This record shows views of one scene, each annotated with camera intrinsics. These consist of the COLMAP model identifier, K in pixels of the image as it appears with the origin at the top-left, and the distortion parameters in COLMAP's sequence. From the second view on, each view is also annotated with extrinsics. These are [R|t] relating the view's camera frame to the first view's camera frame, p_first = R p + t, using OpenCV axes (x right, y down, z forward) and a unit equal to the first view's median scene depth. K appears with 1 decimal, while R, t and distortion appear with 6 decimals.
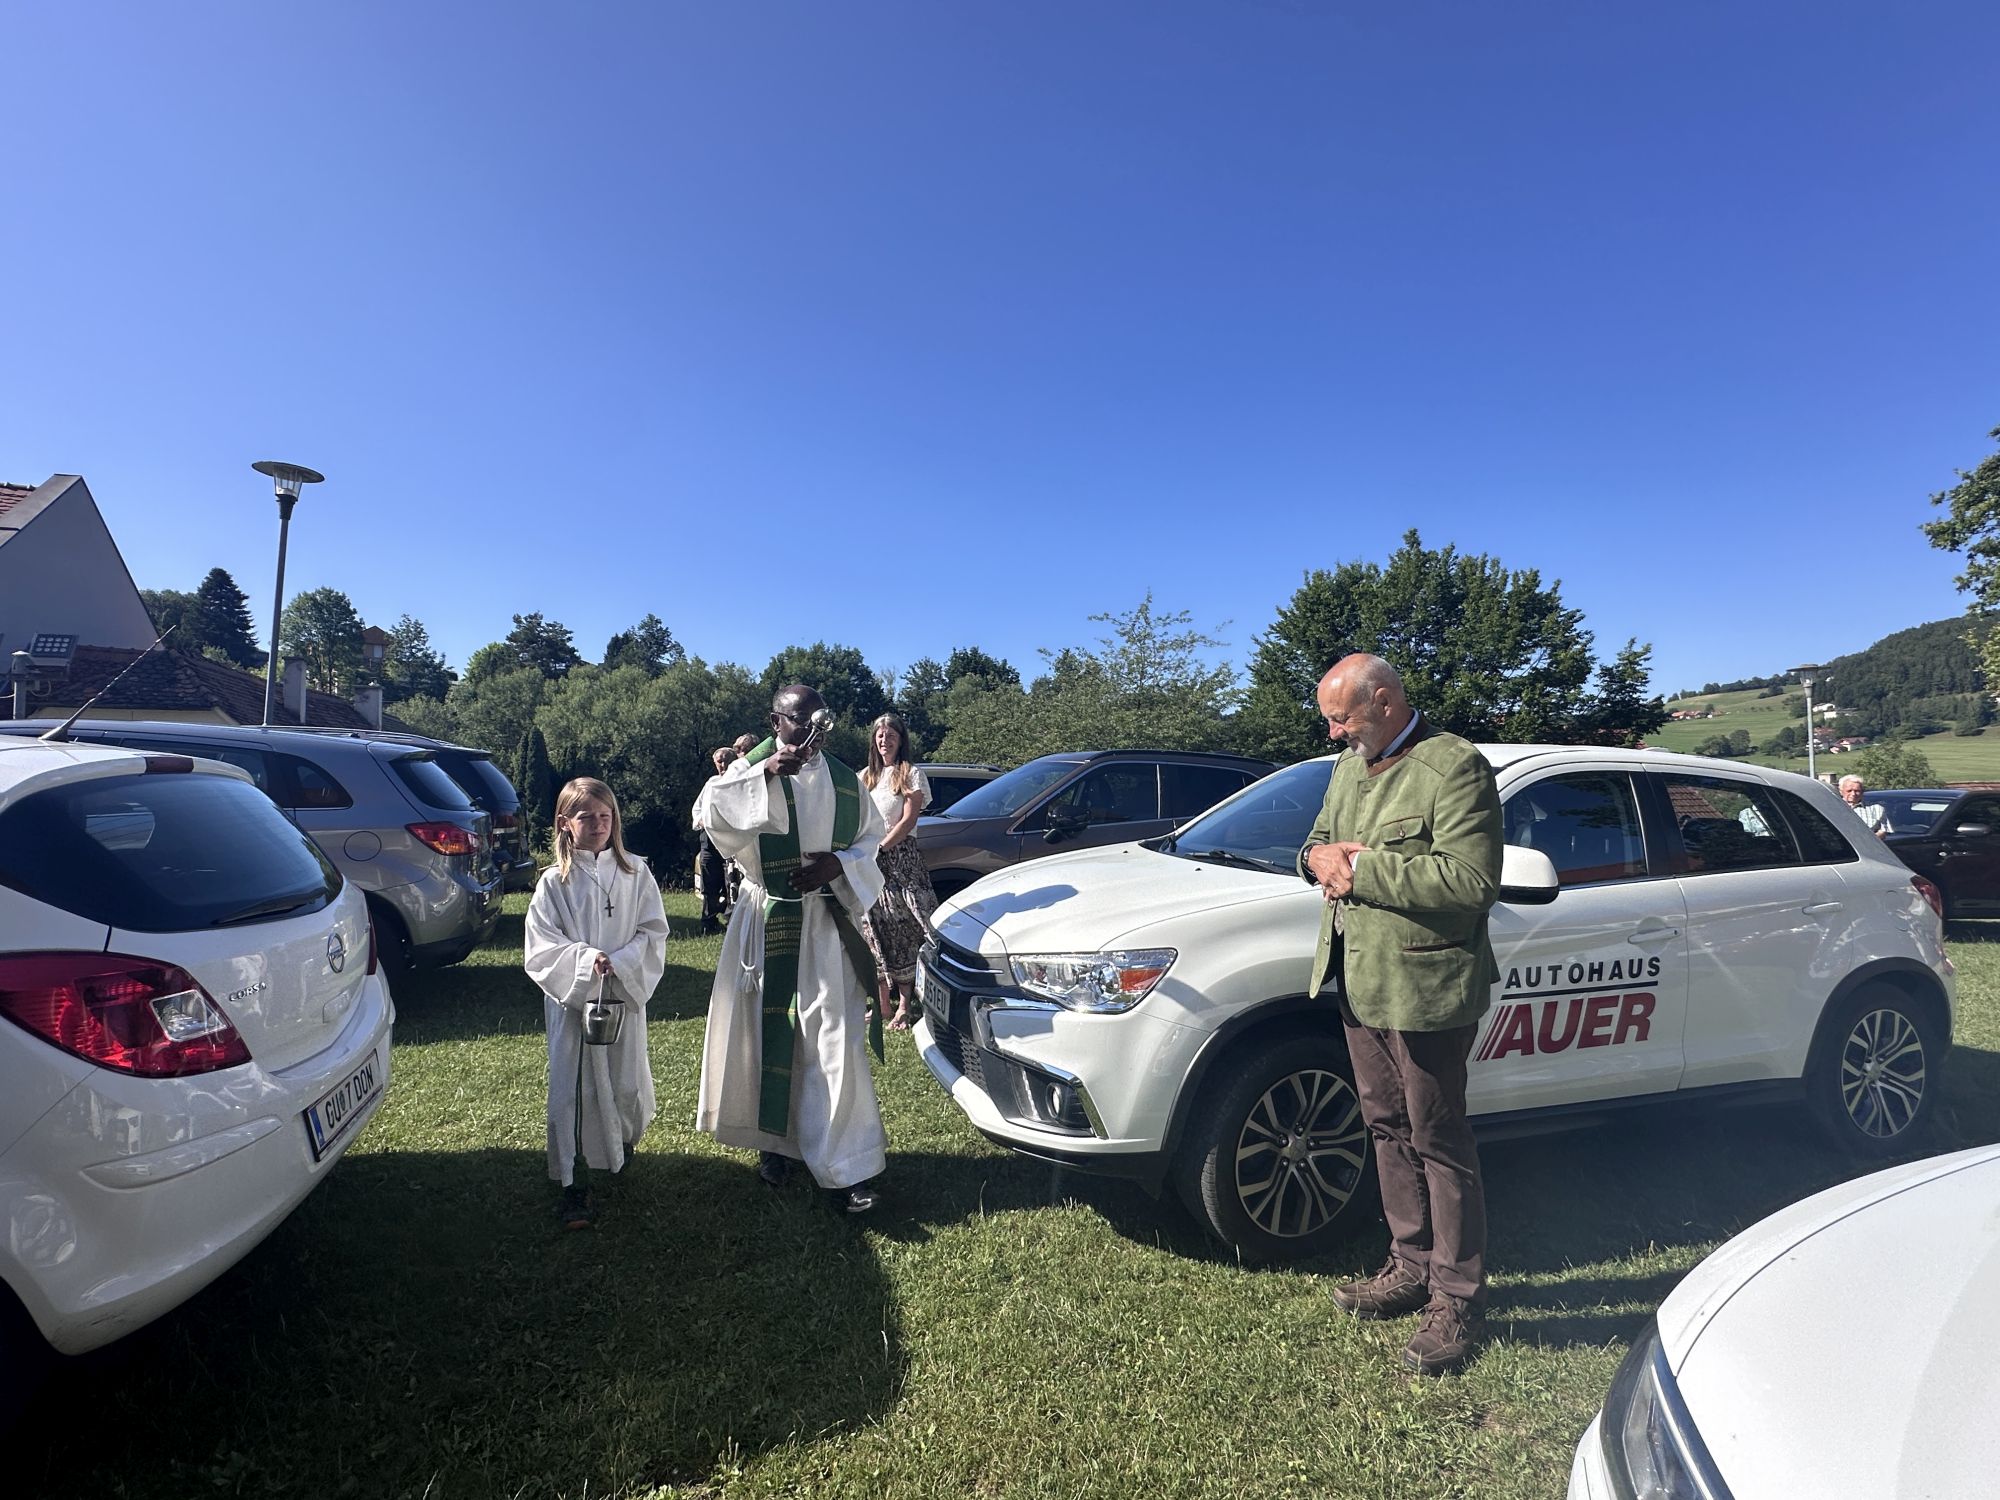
lens RADIAL K [[888.0, 0, 1007.0], [0, 888.0, 735.5], [0, 0, 1]] dist [0.000472, -0.001529]
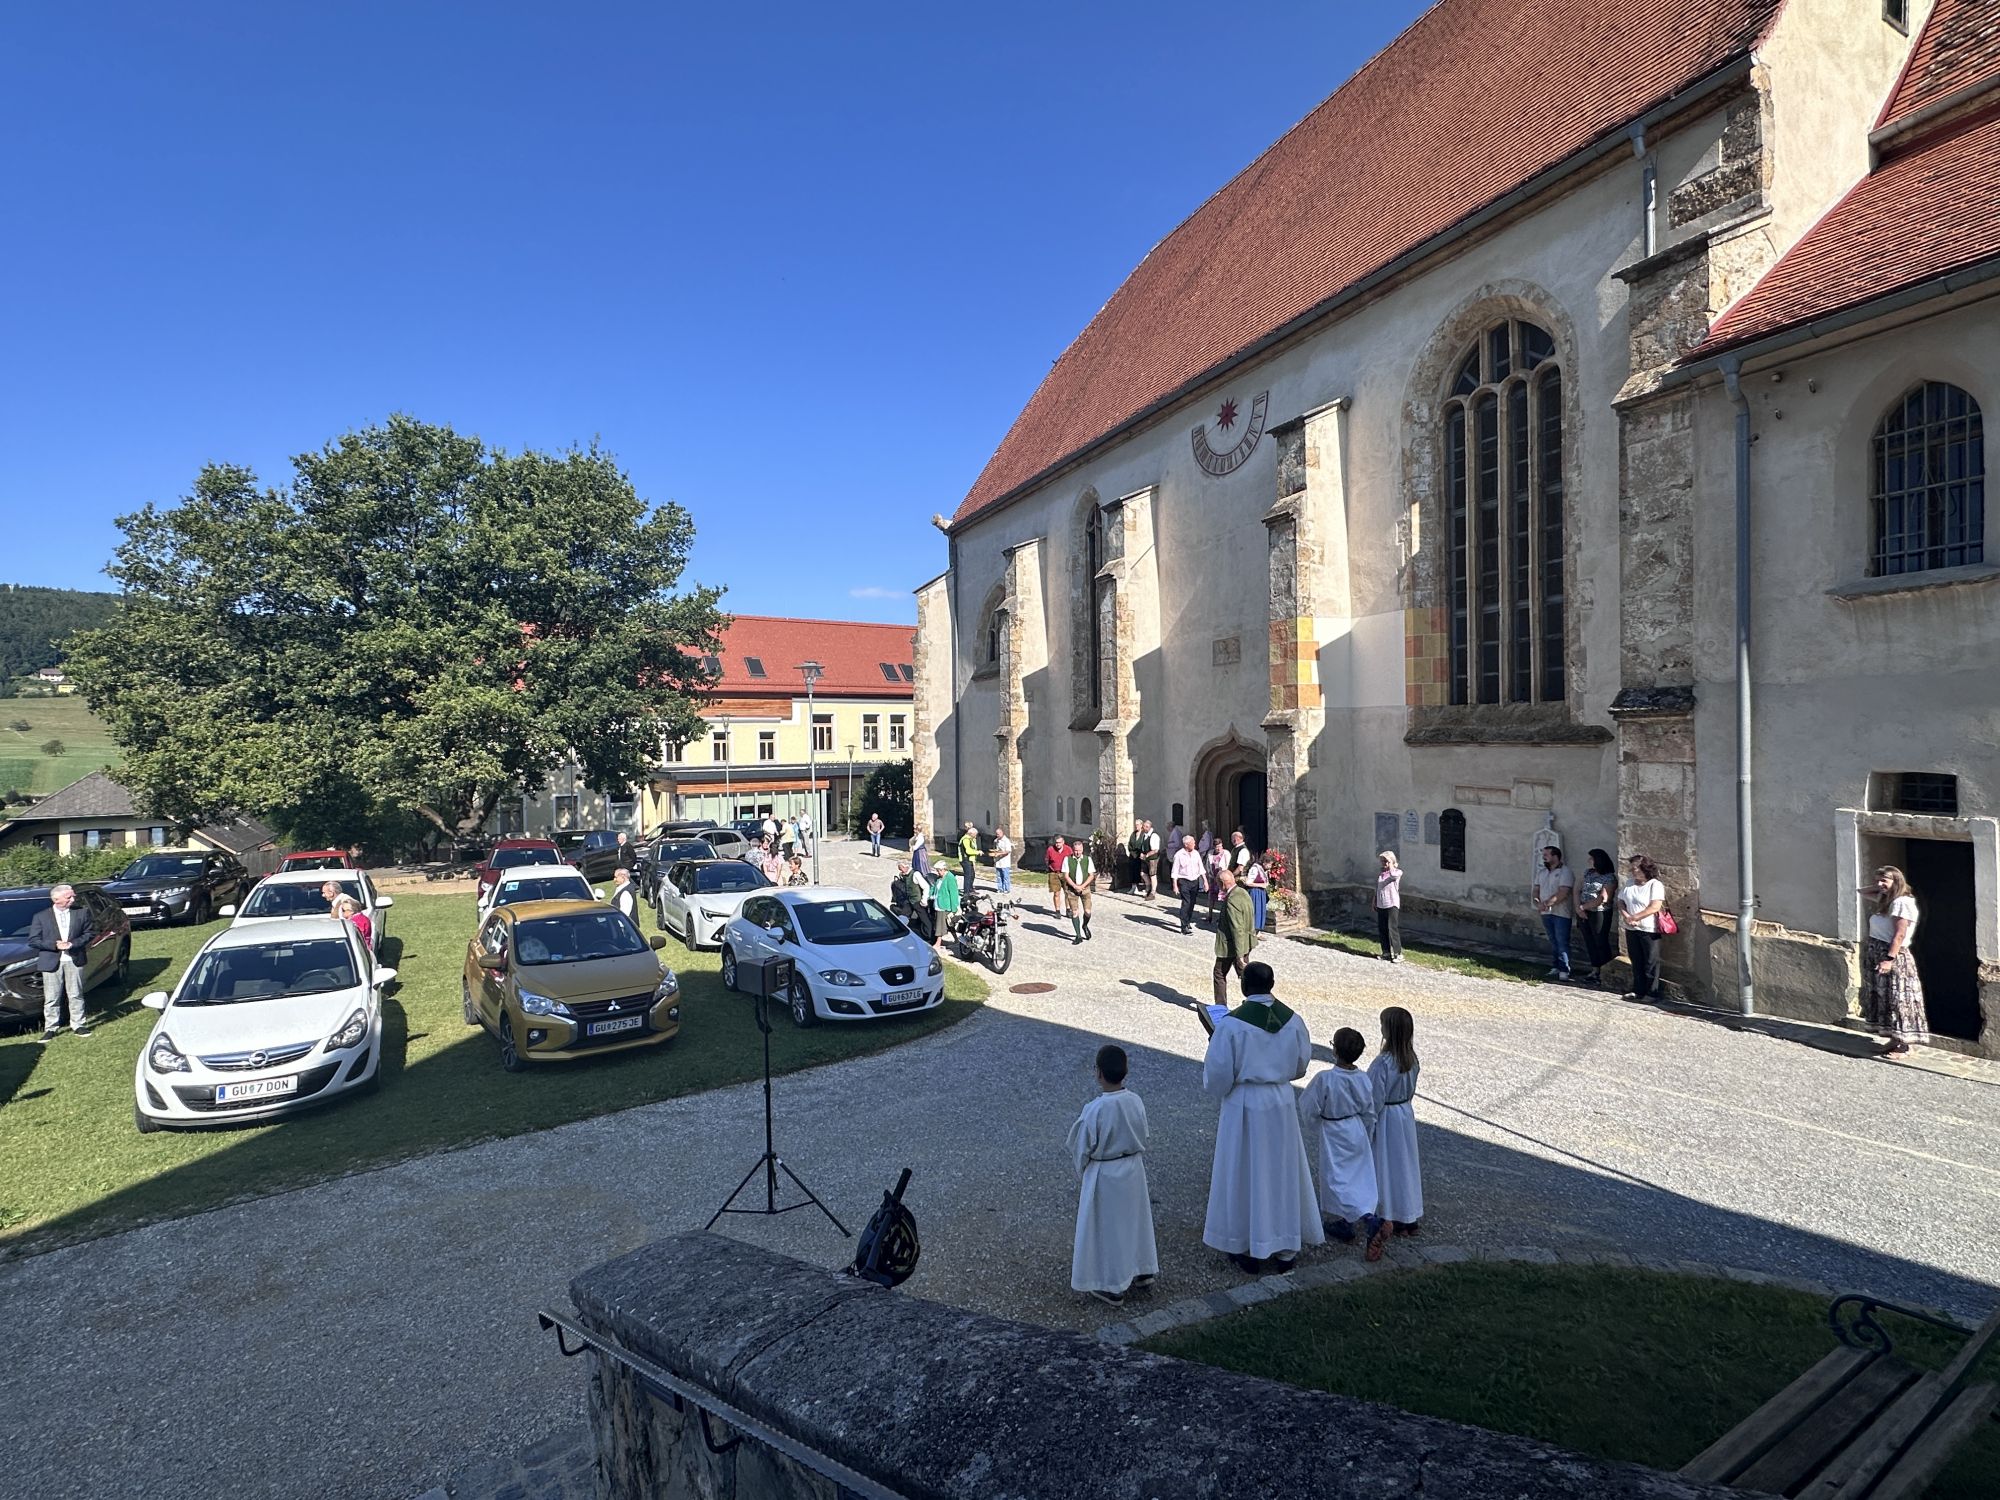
lens RADIAL K [[915.2, 0, 1002.7], [0, 915.2, 750.7], [0, 0, 1]] dist [-0.004911, 0.000935]
pose [[-0.253710, 0.009052, 0.967238, -0.624718], [-0.035932, 0.999178, -0.018776, -0.084464], [-0.966613, -0.039519, -0.253176, -0.125549]]
